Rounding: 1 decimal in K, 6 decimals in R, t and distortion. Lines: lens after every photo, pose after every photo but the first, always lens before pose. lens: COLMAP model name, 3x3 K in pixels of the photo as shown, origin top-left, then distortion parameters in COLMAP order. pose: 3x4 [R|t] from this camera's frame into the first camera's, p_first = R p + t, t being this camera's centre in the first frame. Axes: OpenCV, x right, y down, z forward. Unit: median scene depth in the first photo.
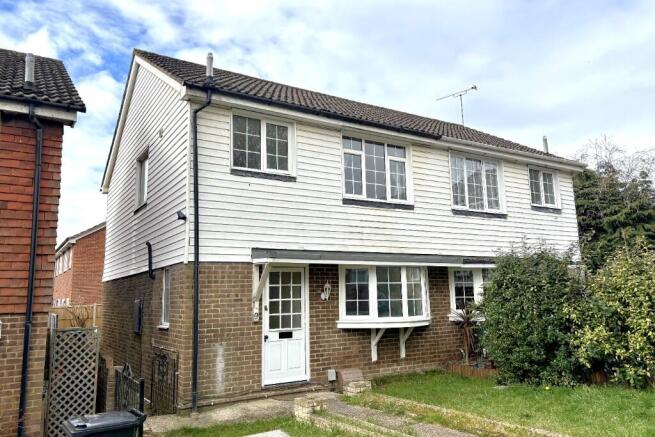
lens RADIAL K [[494.0, 0, 327.5], [0, 494.0, 218.5], [0, 0, 1]] dist [-0.005300, -0.002137]
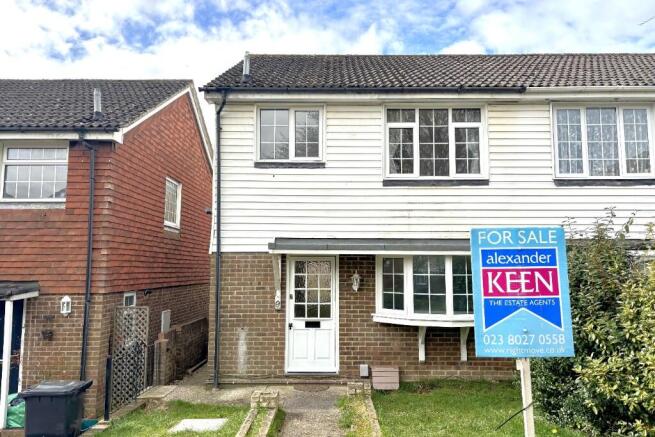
lens RADIAL K [[490.0, 0, 327.5], [0, 490.0, 218.5], [0, 0, 1]] dist [0.006240, 0.000516]
pose [[0.840352, -0.029361, -0.541246, 0.470541], [0.062590, 0.997109, 0.043089, -0.016616], [0.538416, -0.070086, 0.839760, 0.200627]]
